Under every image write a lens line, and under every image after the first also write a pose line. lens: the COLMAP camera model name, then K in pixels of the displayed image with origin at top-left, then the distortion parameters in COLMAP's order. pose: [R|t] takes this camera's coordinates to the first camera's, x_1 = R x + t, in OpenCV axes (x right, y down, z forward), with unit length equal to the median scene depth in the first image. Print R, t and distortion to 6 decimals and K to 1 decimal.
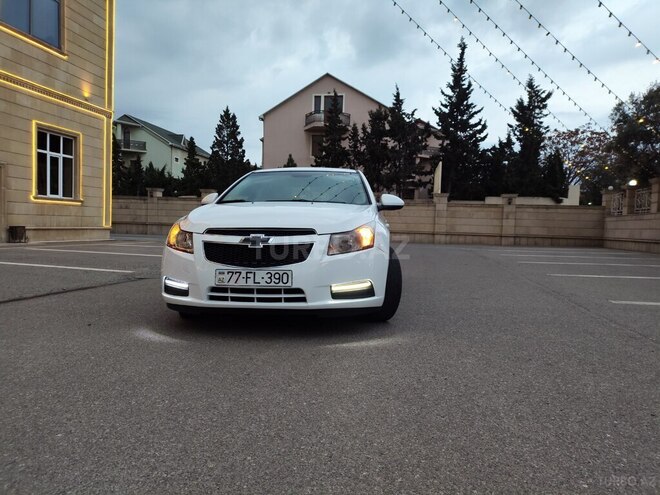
lens RADIAL K [[485.8, 0, 328.6], [0, 485.8, 248.1], [0, 0, 1]] dist [0.086319, -0.106535]
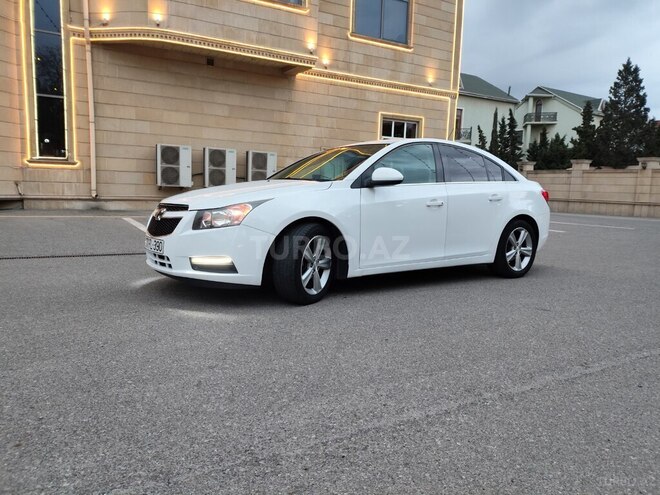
lens RADIAL K [[485.8, 0, 328.6], [0, 485.8, 248.1], [0, 0, 1]] dist [0.086319, -0.106535]
pose [[0.662830, 0.081705, -0.744299, 0.188346], [-0.043450, 0.996551, 0.070702, -0.006287], [0.747509, -0.014523, 0.664093, 0.092700]]
